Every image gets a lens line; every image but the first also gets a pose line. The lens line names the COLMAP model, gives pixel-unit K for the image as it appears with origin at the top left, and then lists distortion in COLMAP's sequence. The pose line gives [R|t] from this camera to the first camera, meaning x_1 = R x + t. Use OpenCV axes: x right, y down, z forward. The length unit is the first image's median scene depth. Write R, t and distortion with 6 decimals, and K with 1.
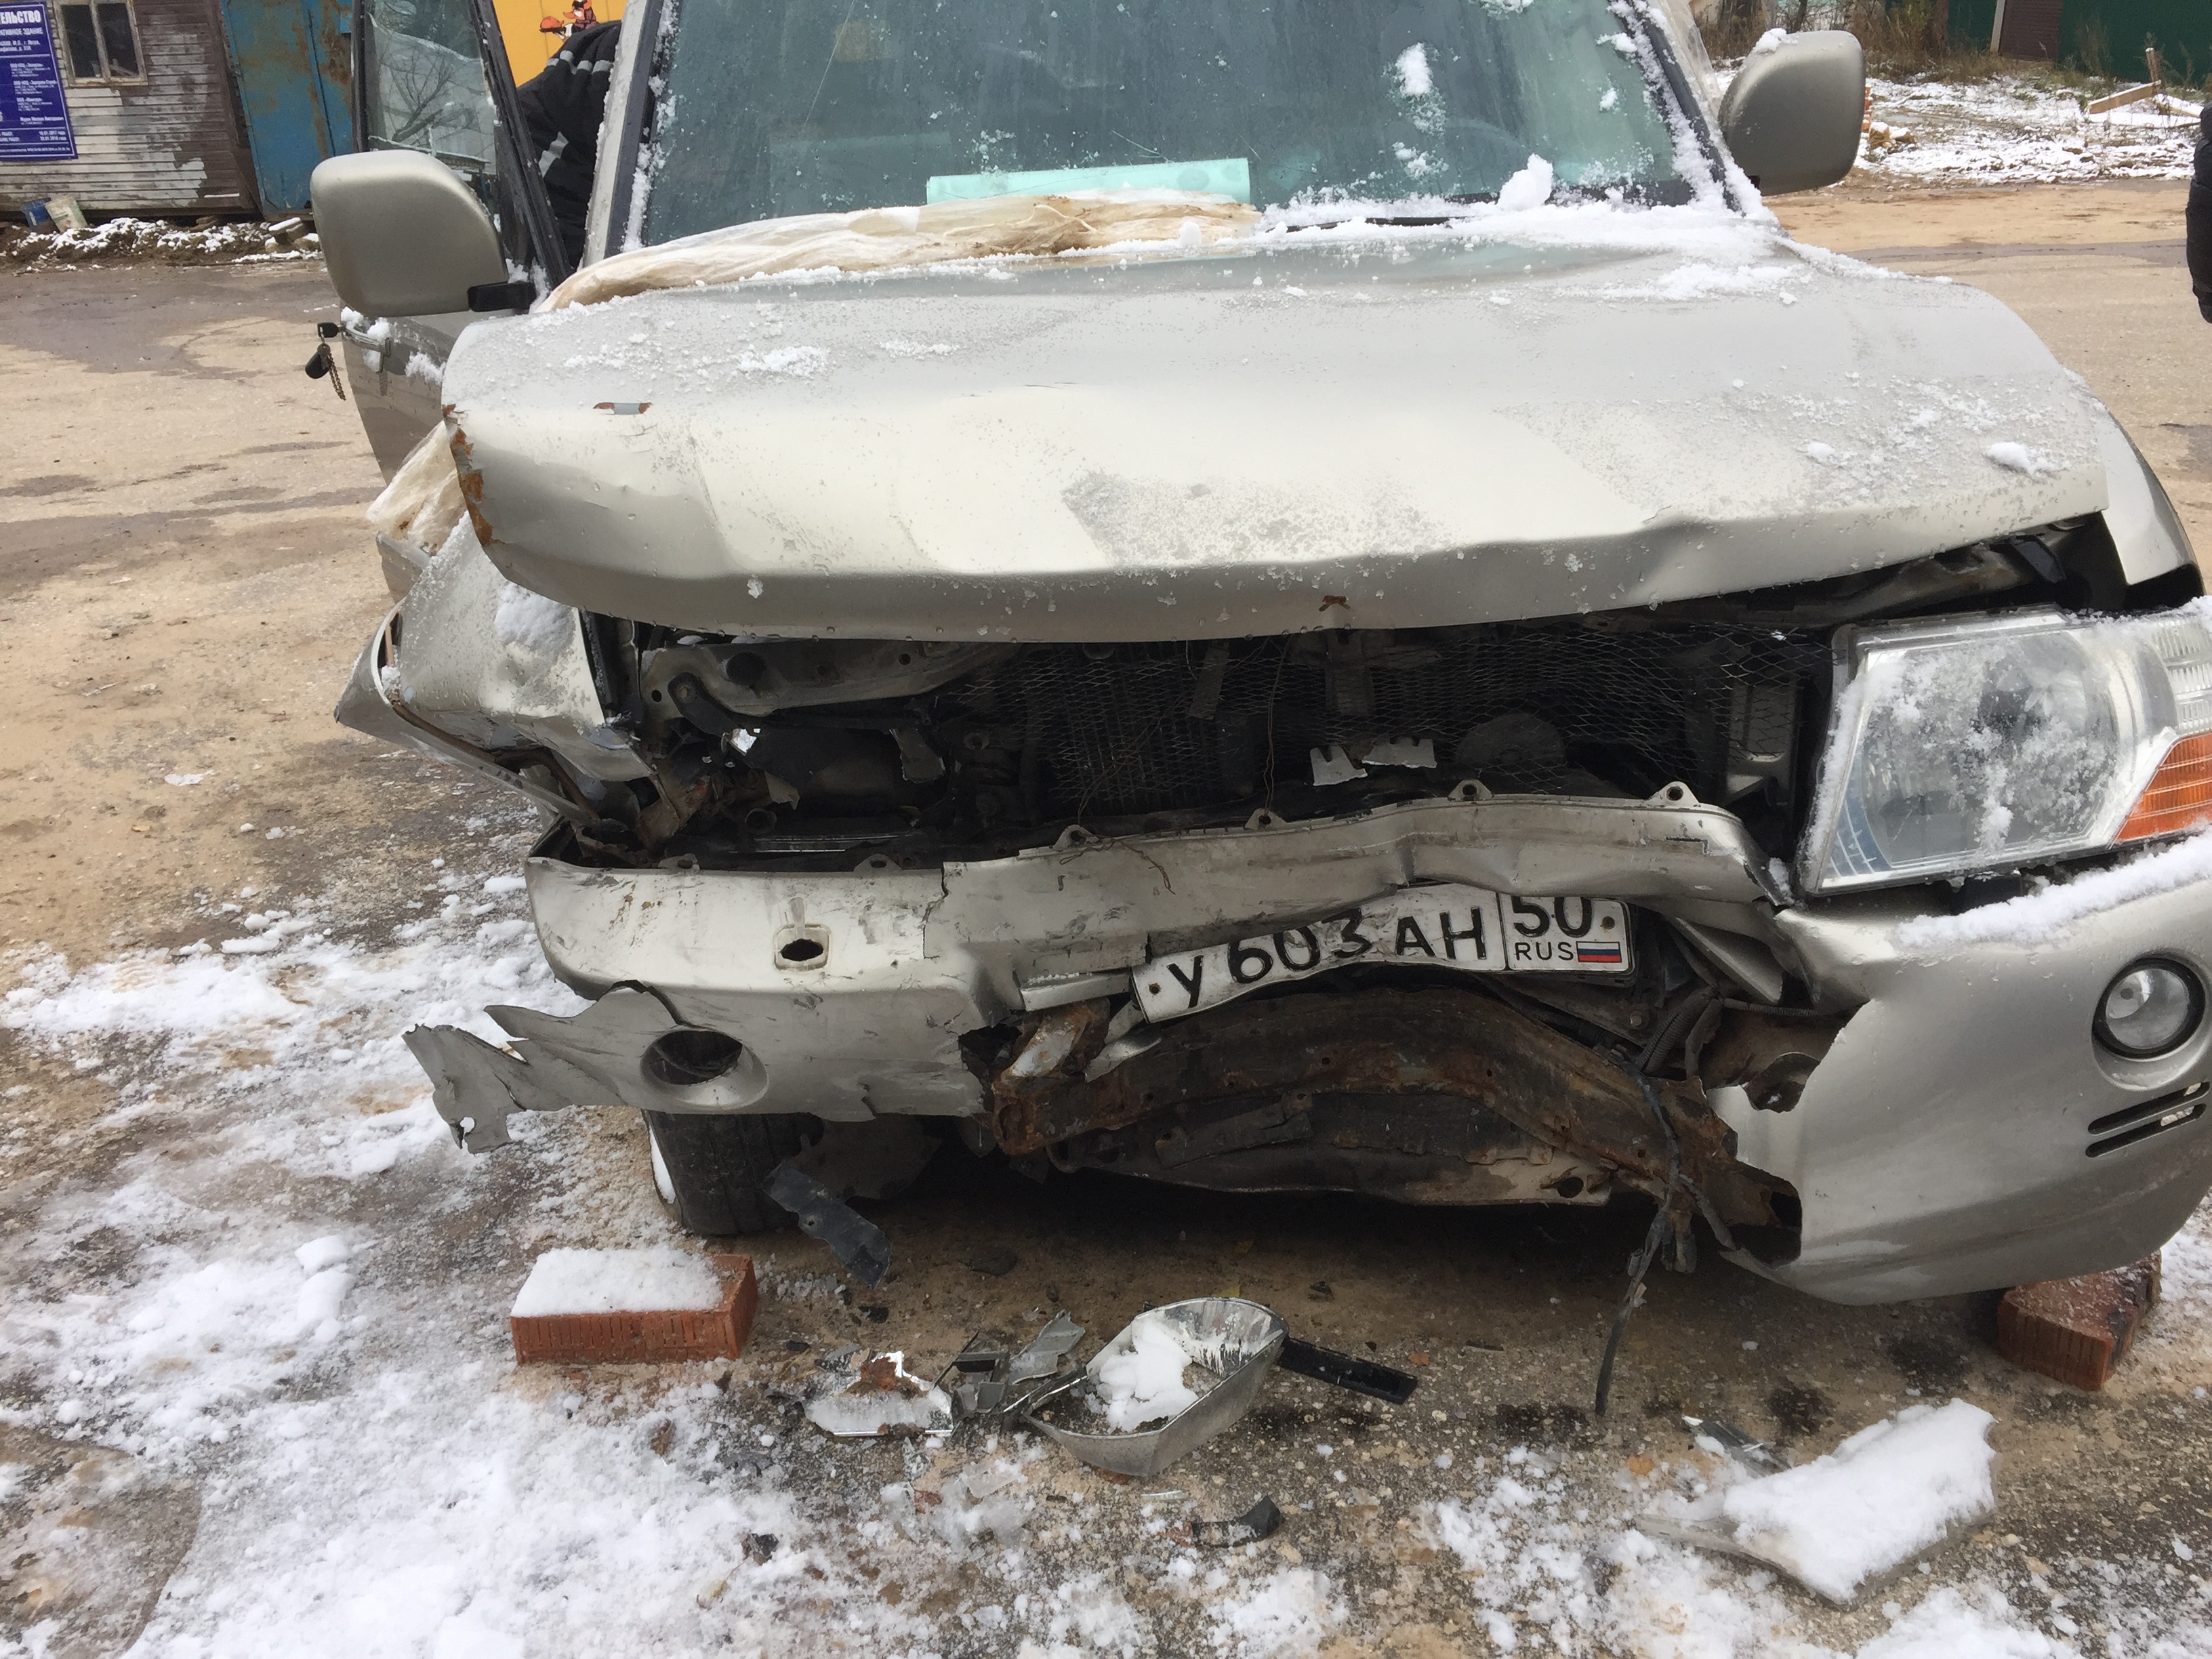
lens RADIAL K [[1845.9, 0, 1109.5], [0, 1845.9, 835.9], [0, 0, 1]] dist [0.080933, -0.096519]
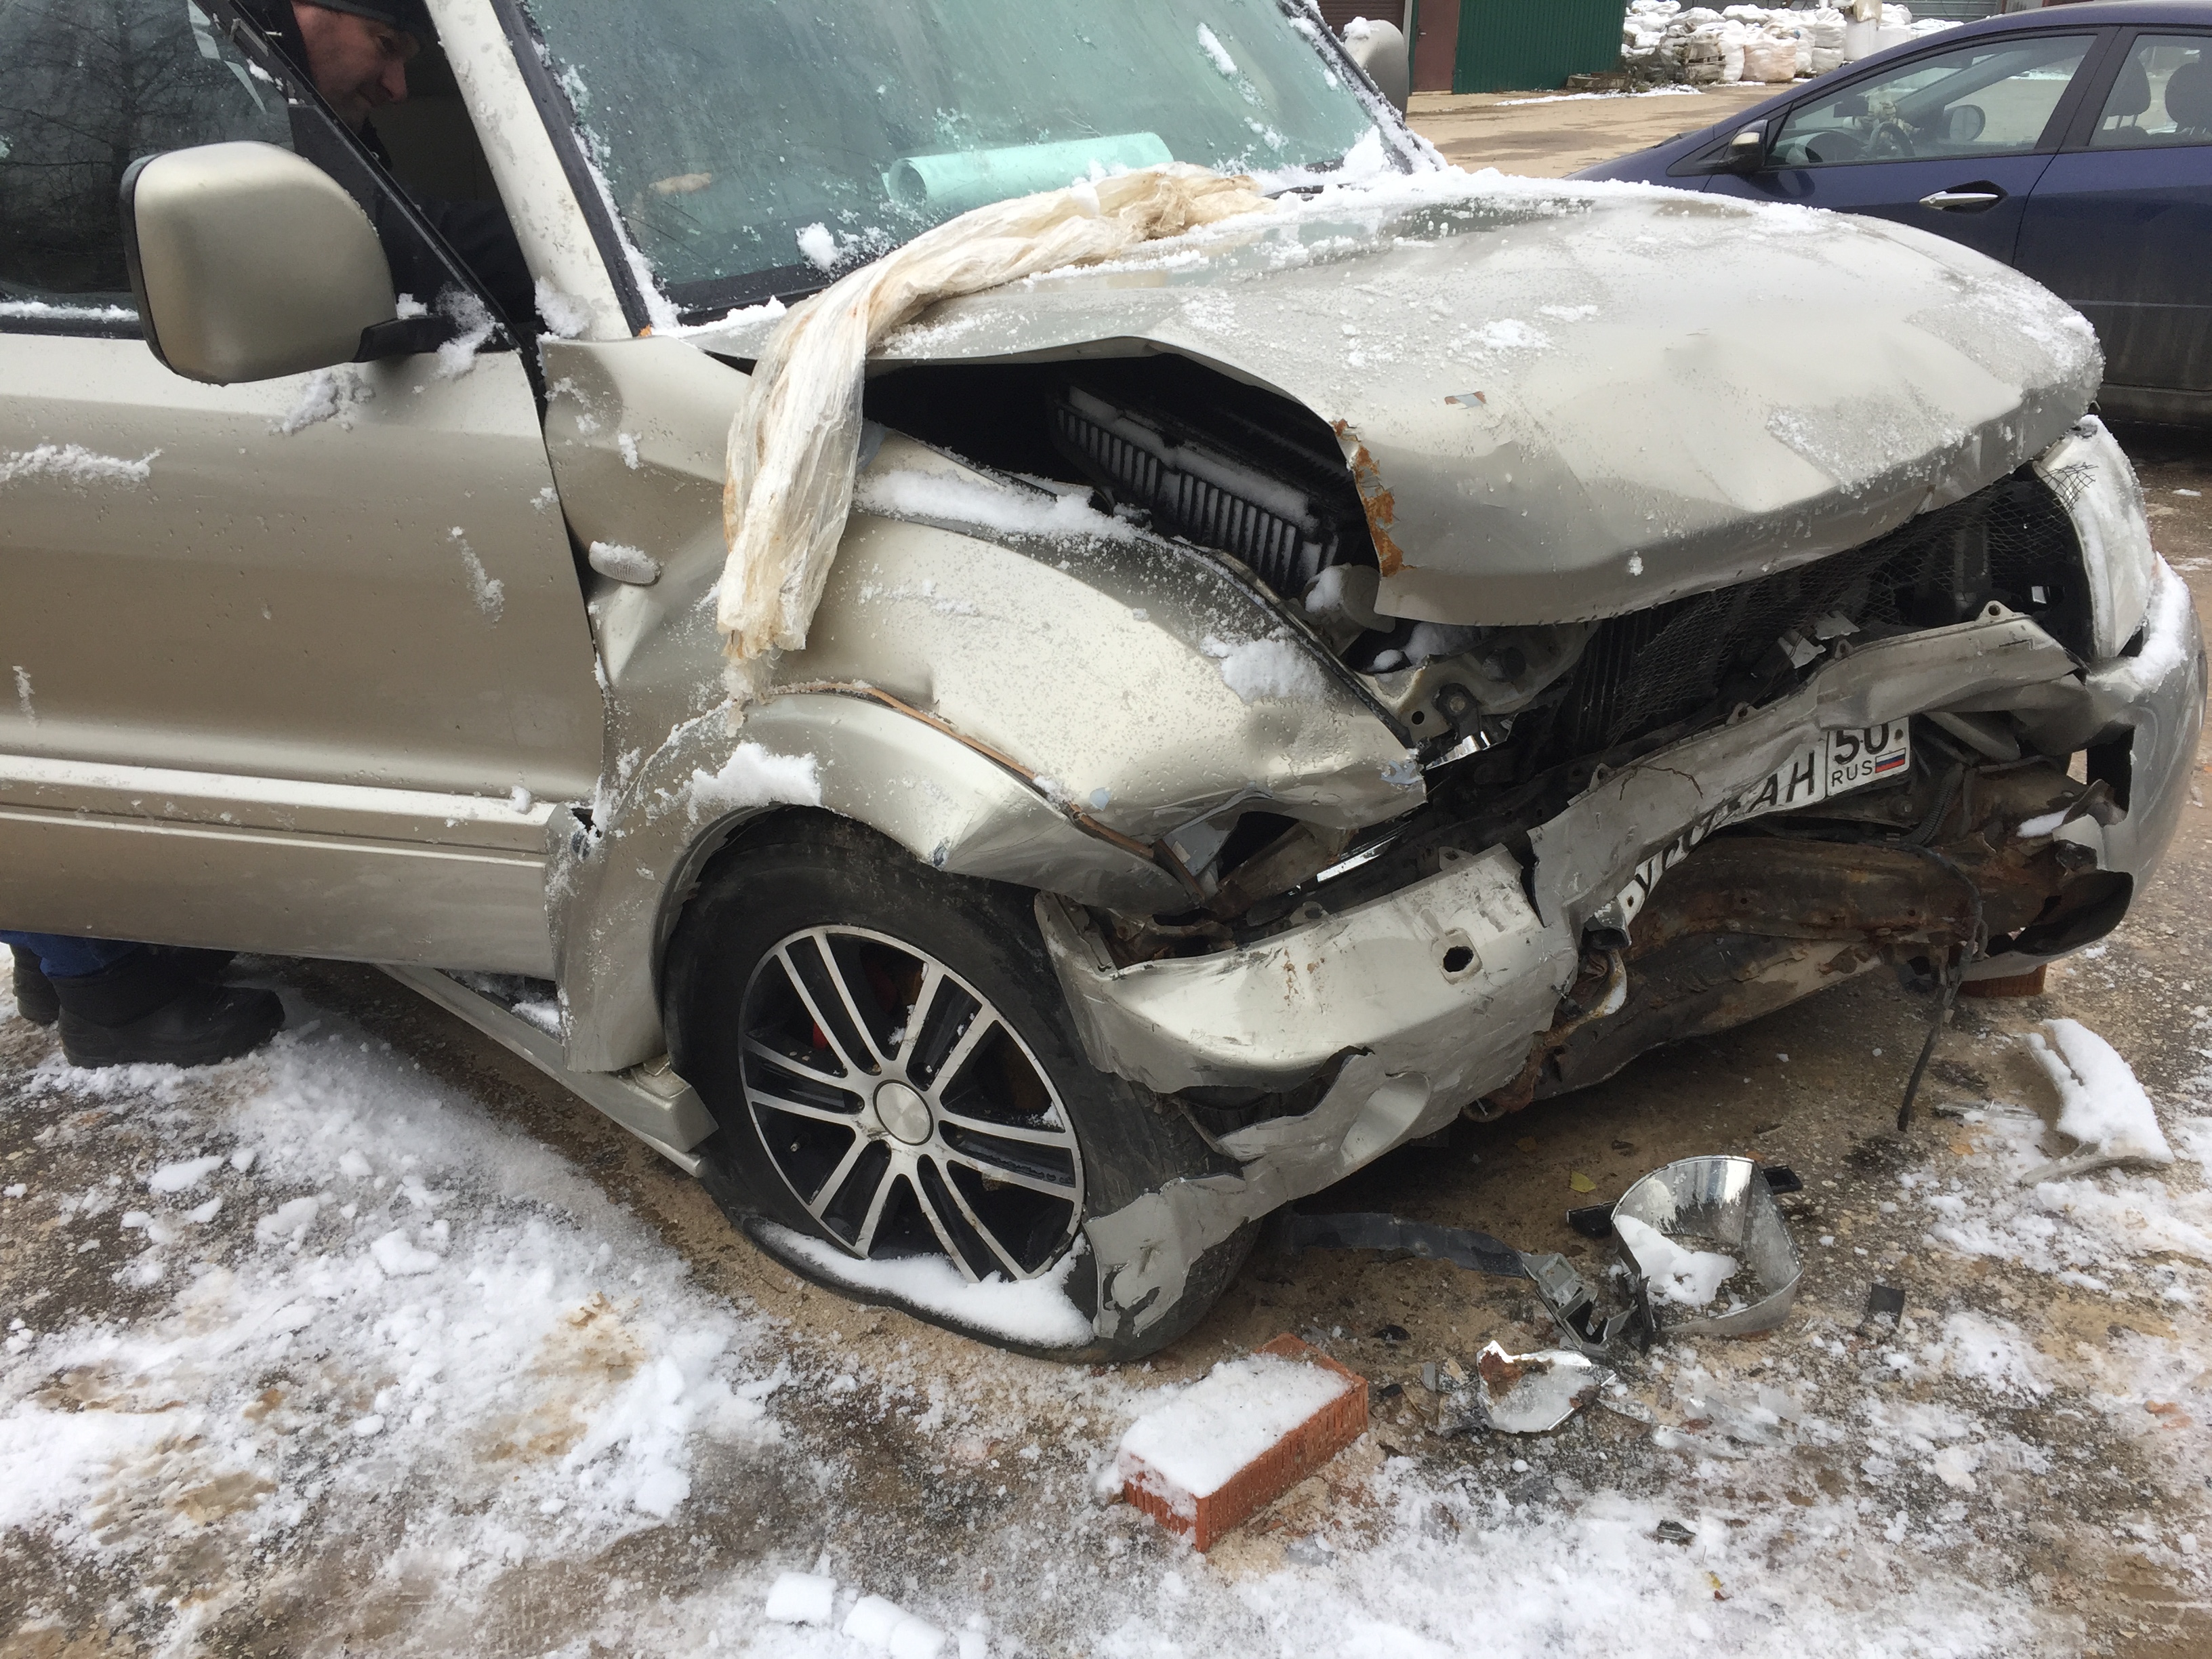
lens RADIAL K [[1868.7, 0, 1106.0], [0, 1868.7, 829.5], [0, 0, 1]] dist [0.093409, -0.127115]
pose [[0.720605, -0.253481, 0.645350, -0.903510], [0.255807, 0.962308, 0.092339, -0.137831], [-0.644431, 0.098545, 0.758286, 0.376990]]
